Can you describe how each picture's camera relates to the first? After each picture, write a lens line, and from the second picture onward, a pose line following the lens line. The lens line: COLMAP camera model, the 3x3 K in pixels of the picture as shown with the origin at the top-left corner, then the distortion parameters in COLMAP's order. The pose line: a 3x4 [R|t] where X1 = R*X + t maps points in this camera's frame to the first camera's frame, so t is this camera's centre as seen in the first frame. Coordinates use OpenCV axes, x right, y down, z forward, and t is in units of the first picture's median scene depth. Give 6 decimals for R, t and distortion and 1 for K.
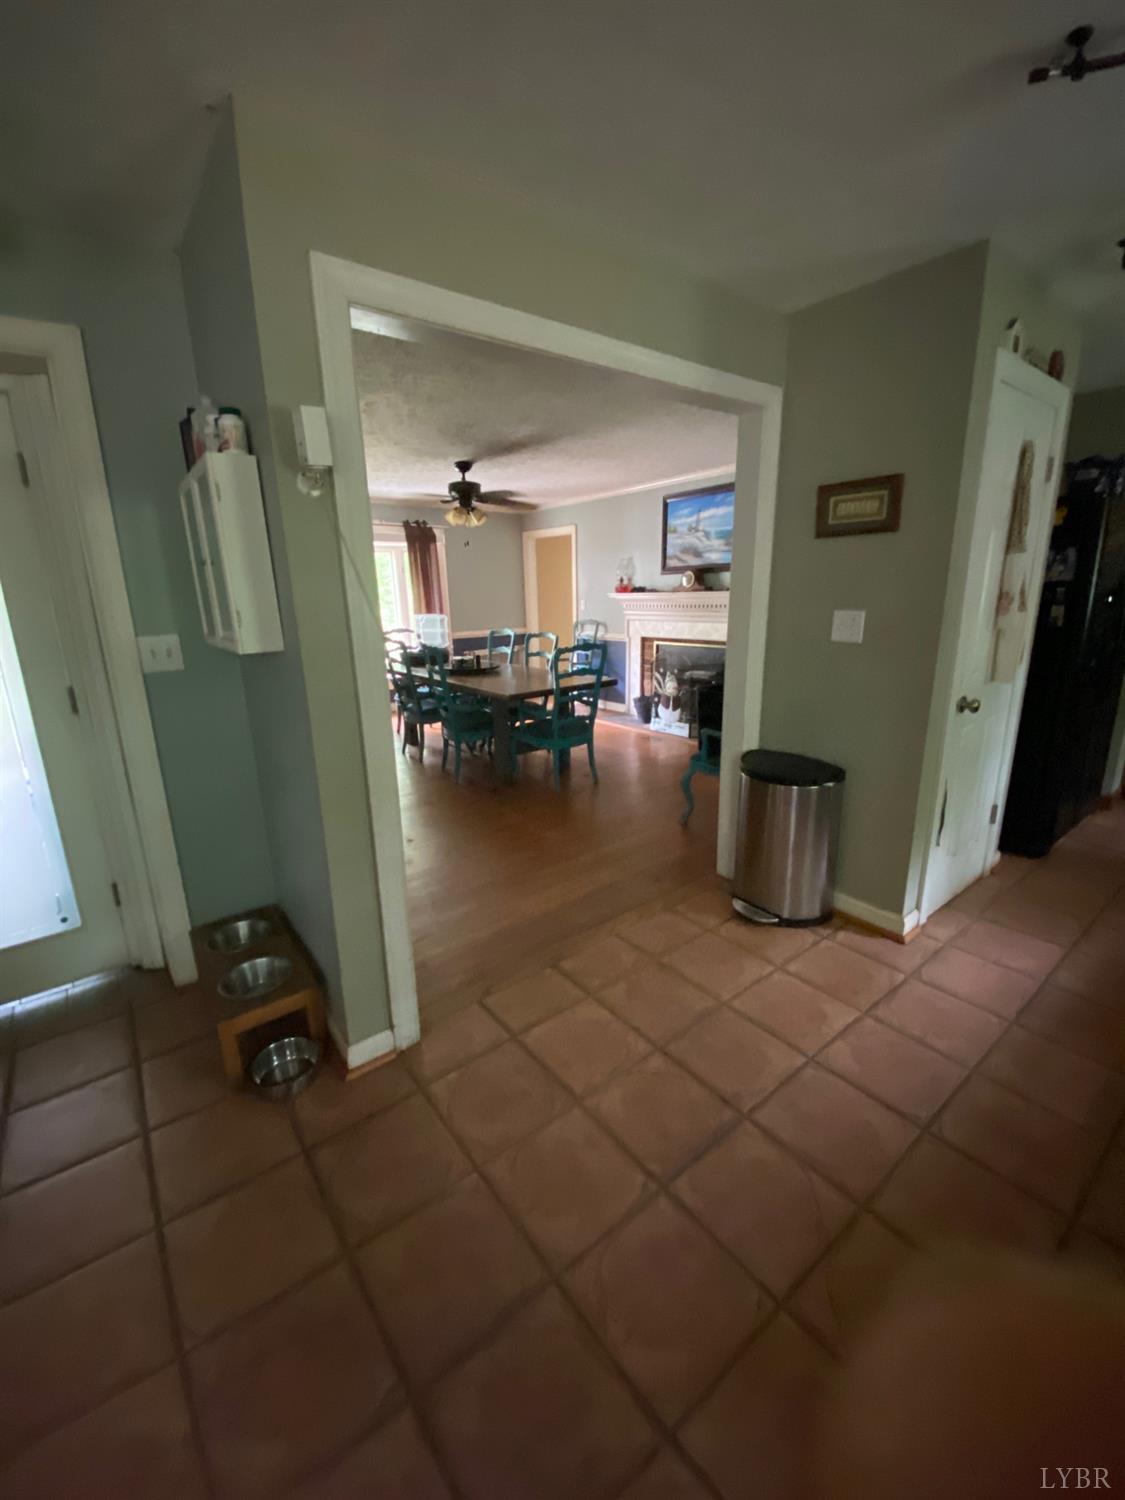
lens RADIAL K [[602.2, 0, 564.1], [0, 602.2, 746.9], [0, 0, 1]] dist [0.015882, -0.018087]
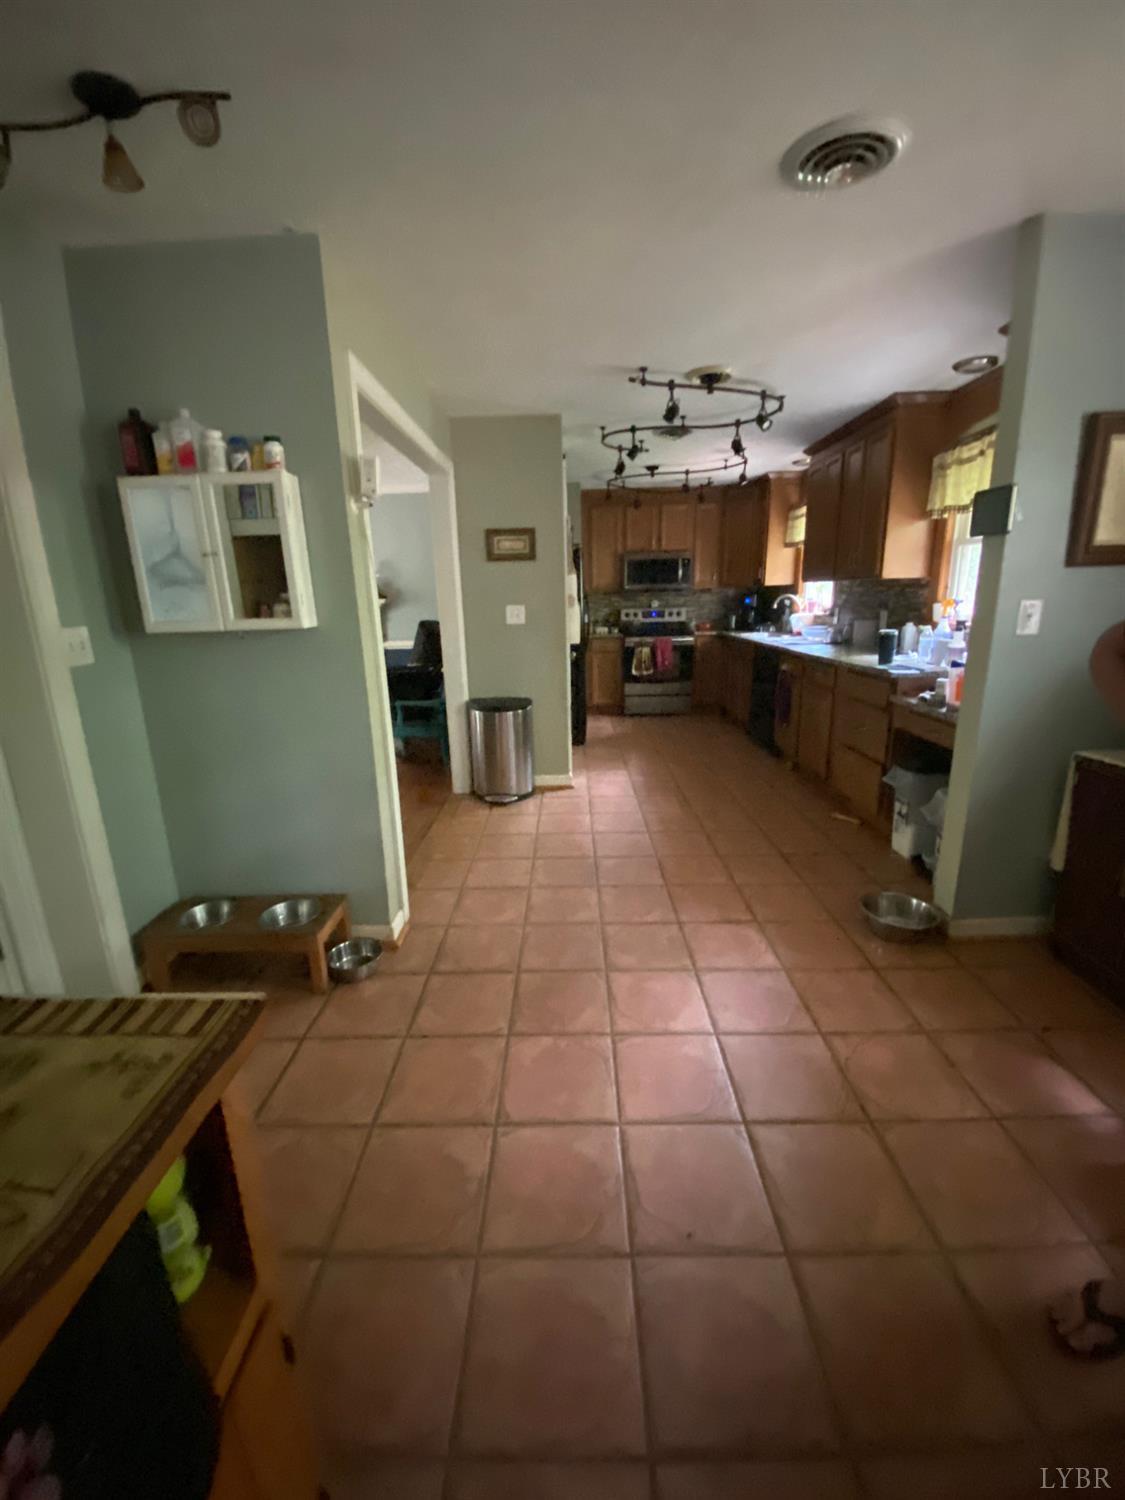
lens RADIAL K [[598.8, 0, 559.6], [0, 598.8, 747.4], [0, 0, 1]] dist [0.026941, -0.024883]
pose [[0.623274, -0.184471, 0.759934, -0.807928], [0.207210, 0.976001, 0.066973, 0.078720], [-0.754051, 0.115723, 0.646541, -0.137120]]
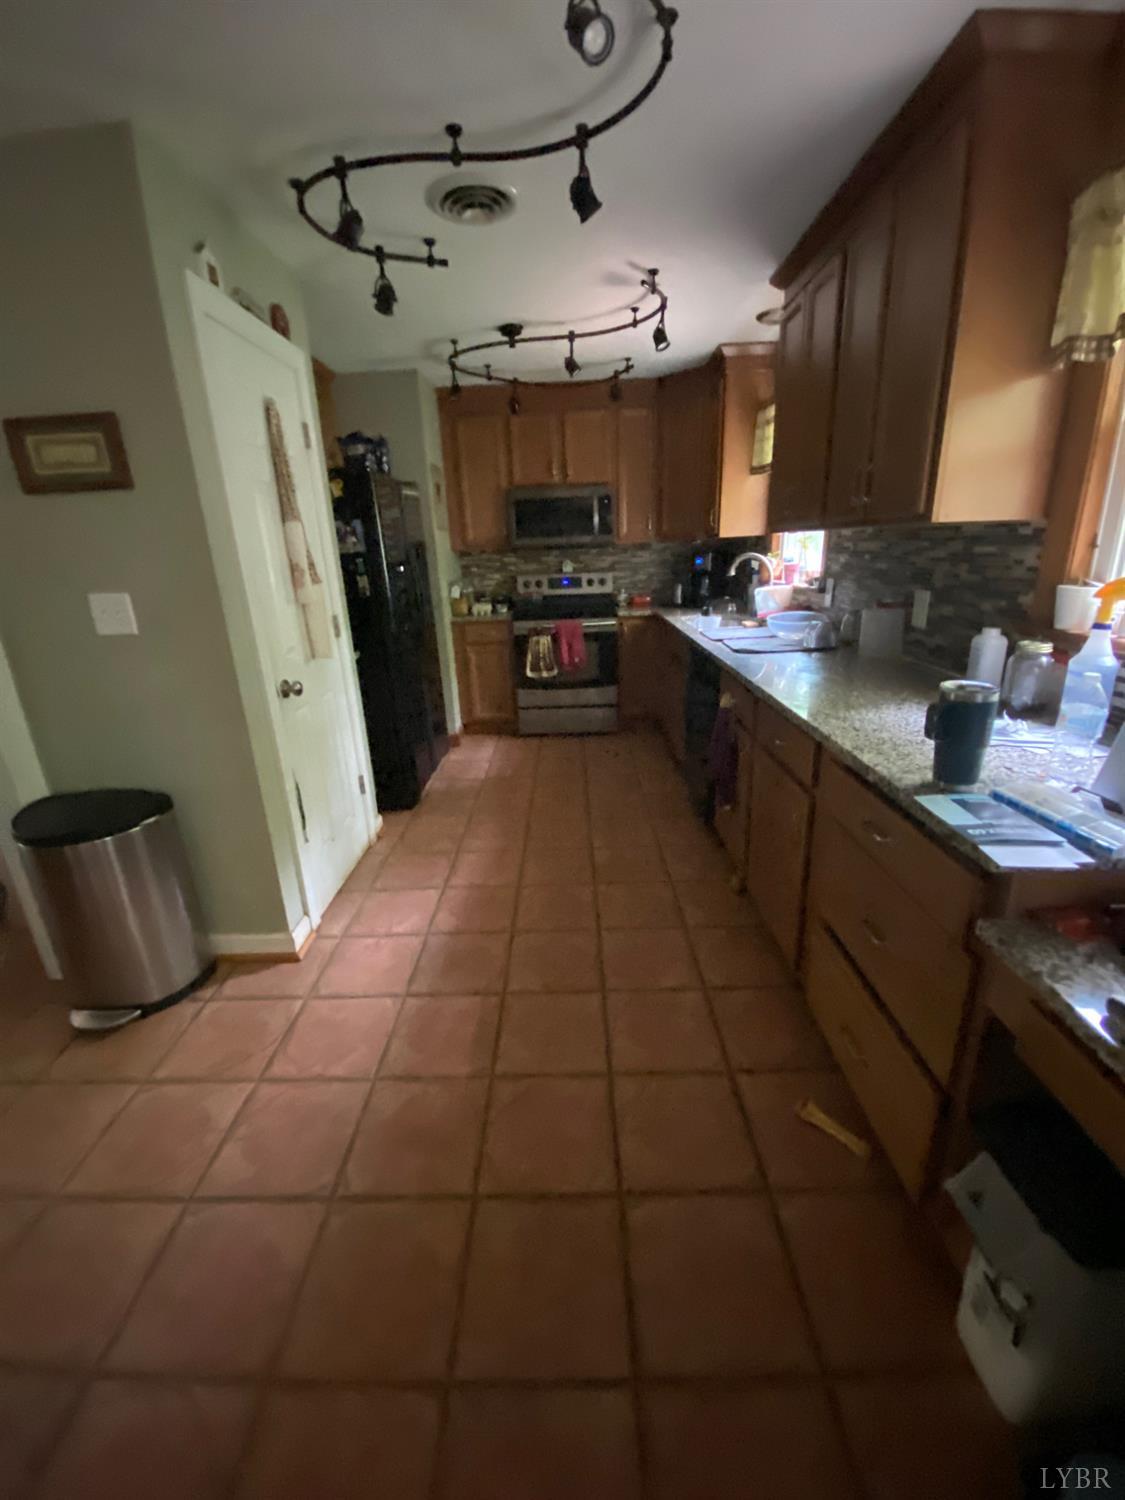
lens RADIAL K [[602.2, 0, 564.1], [0, 602.2, 746.9], [0, 0, 1]] dist [0.015882, -0.018087]
pose [[0.614510, -0.248318, 0.748809, 0.210279], [0.222087, 0.965235, 0.137833, -0.017601], [-0.757004, 0.081601, 0.648295, 0.094279]]
